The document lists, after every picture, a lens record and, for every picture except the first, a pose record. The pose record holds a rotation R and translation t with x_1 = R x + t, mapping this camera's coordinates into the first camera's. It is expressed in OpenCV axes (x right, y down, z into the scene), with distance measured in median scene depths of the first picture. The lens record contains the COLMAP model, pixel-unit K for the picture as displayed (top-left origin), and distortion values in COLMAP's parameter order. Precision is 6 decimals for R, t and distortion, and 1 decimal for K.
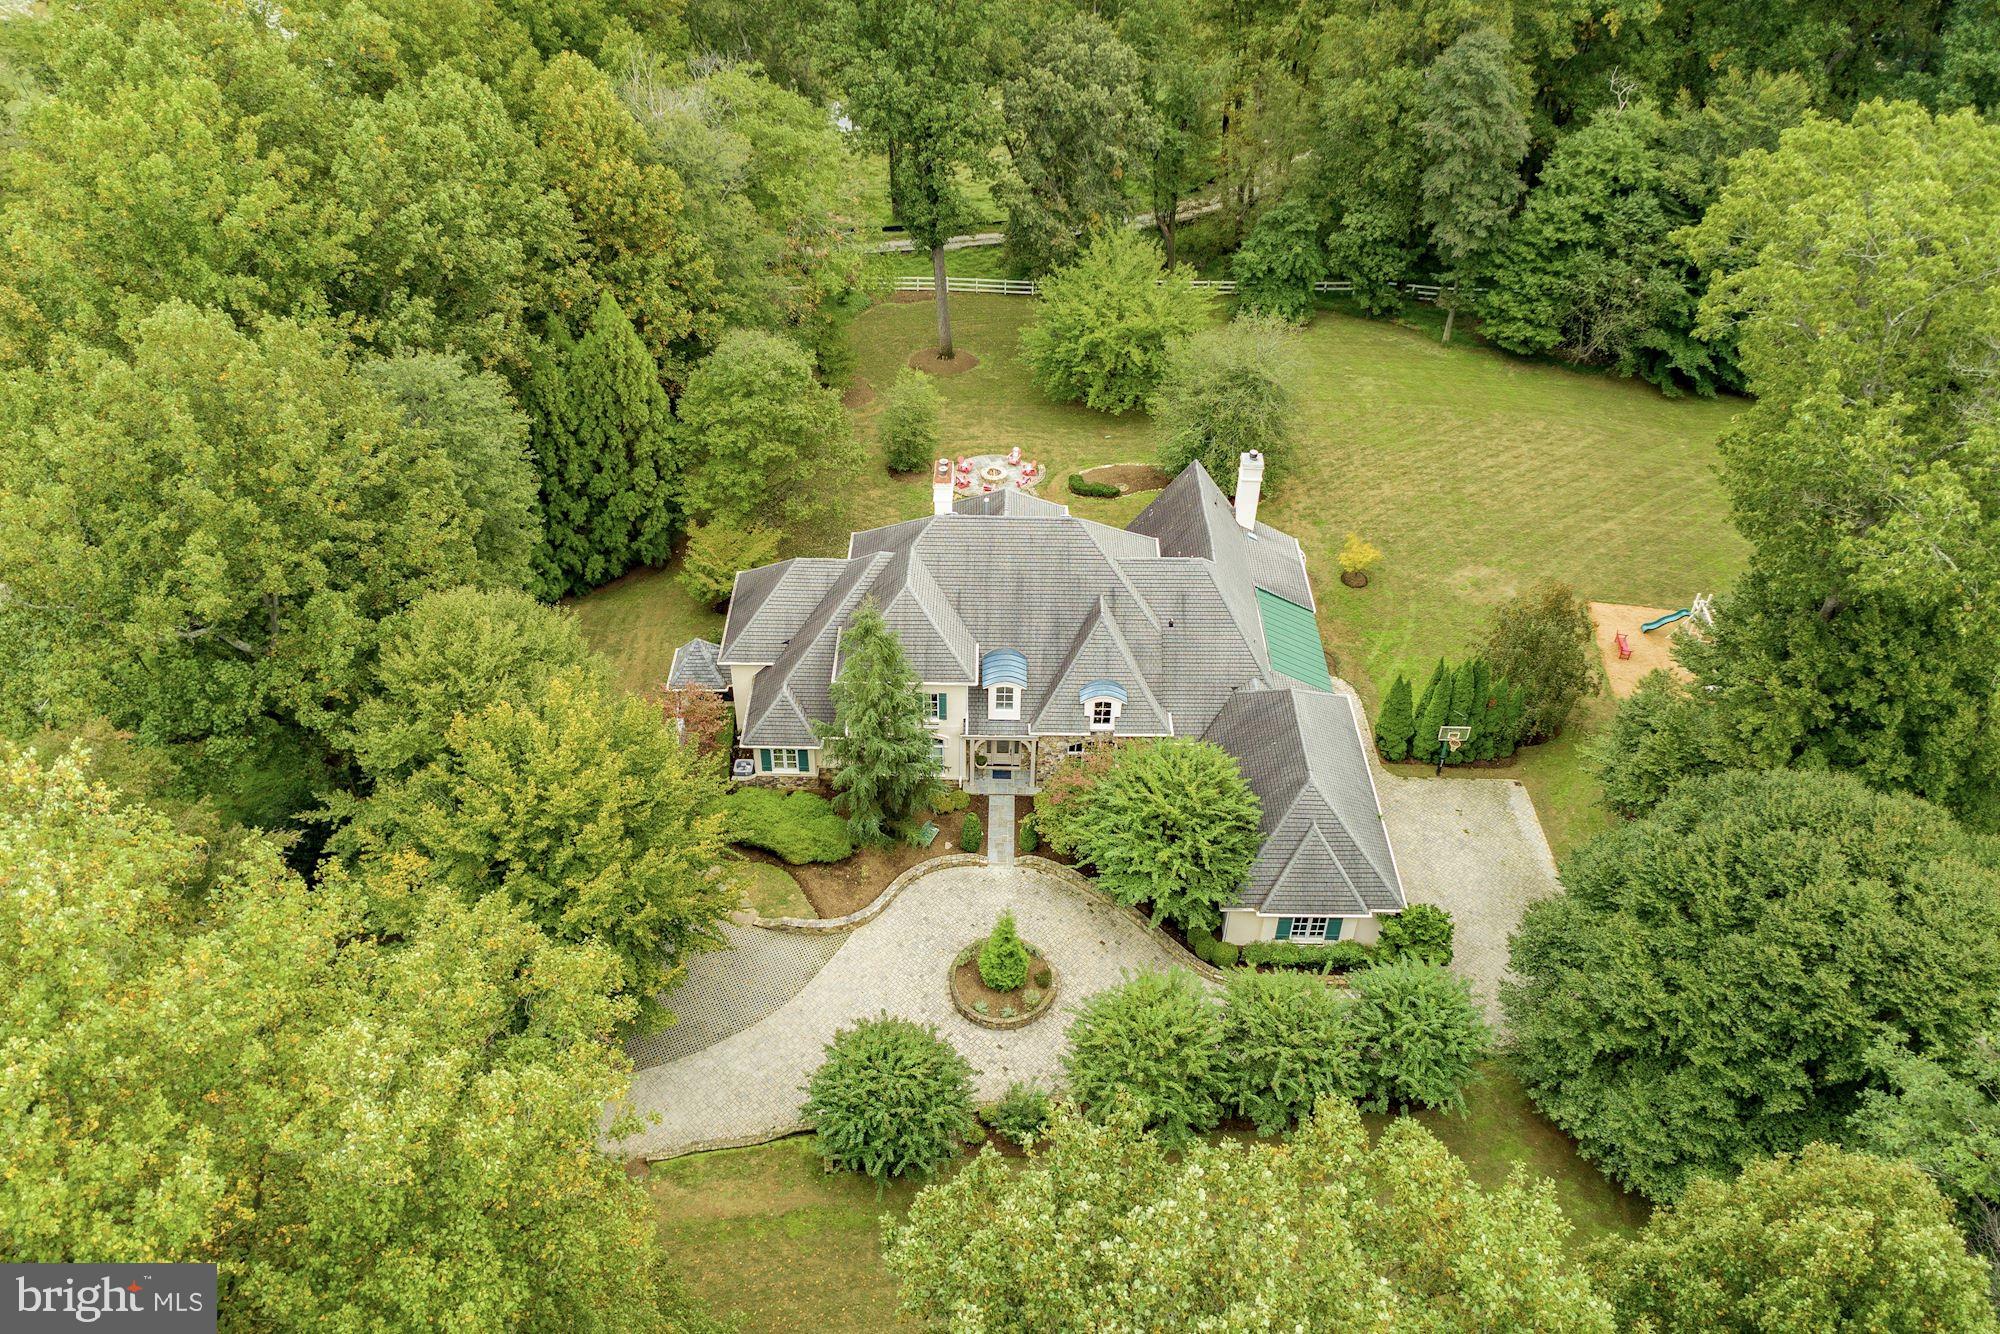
lens RADIAL K [[1508.7, 0, 997.0], [0, 1508.7, 606.9], [0, 0, 1]] dist [0.023032, 0.008900]
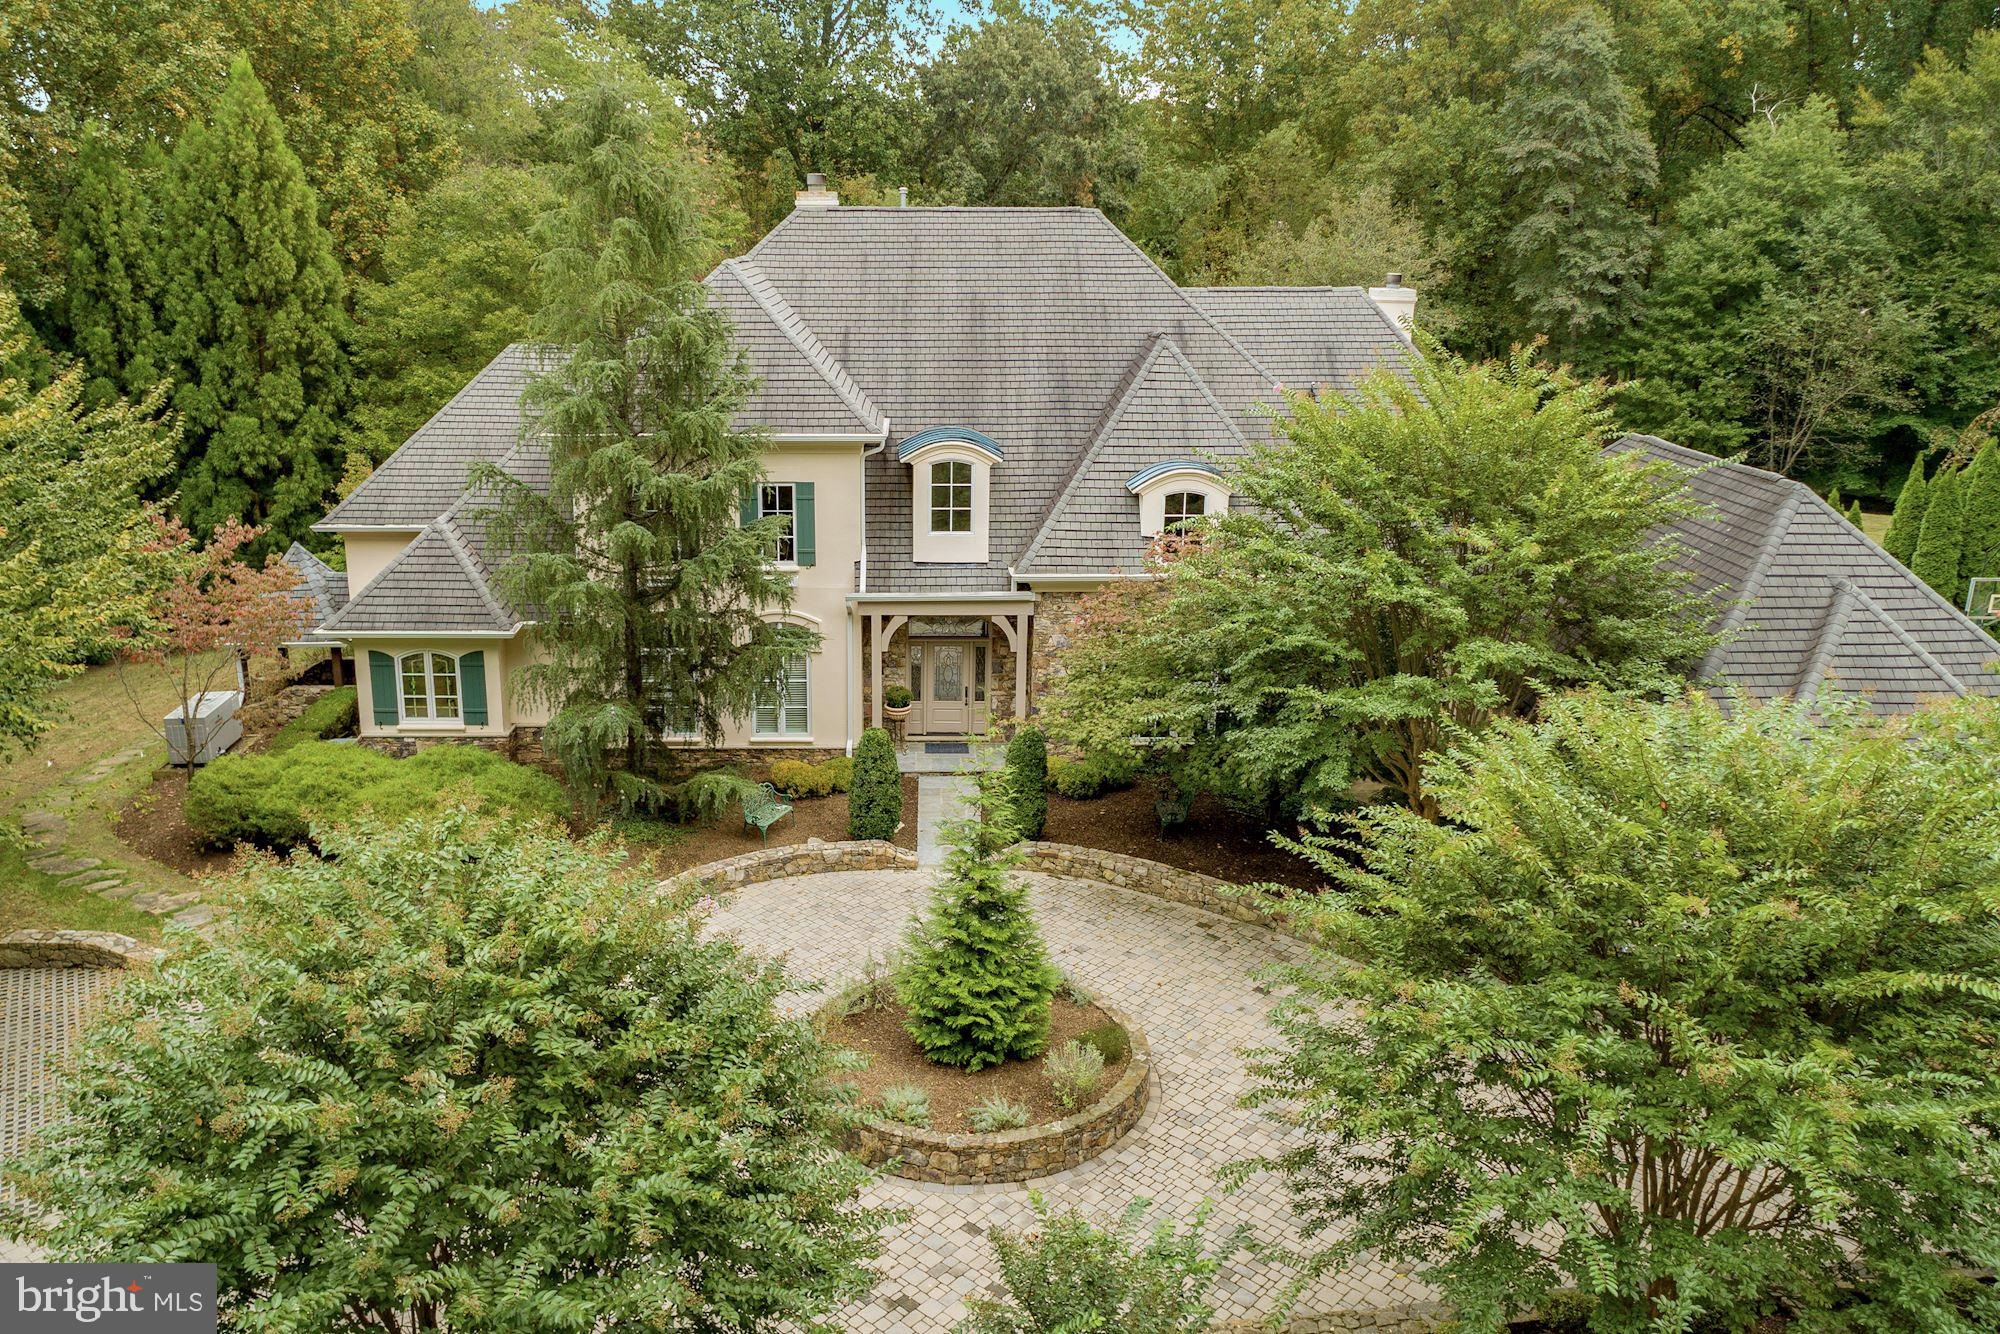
lens RADIAL K [[1526.1, 0, 939.8], [0, 1526.1, 668.2], [0, 0, 1]] dist [0.029156, 0.001115]
pose [[0.999696, -0.016523, 0.018313, -0.006609], [0.022313, 0.922237, -0.385982, 0.261307], [-0.010511, 0.386273, 0.922325, 0.601036]]
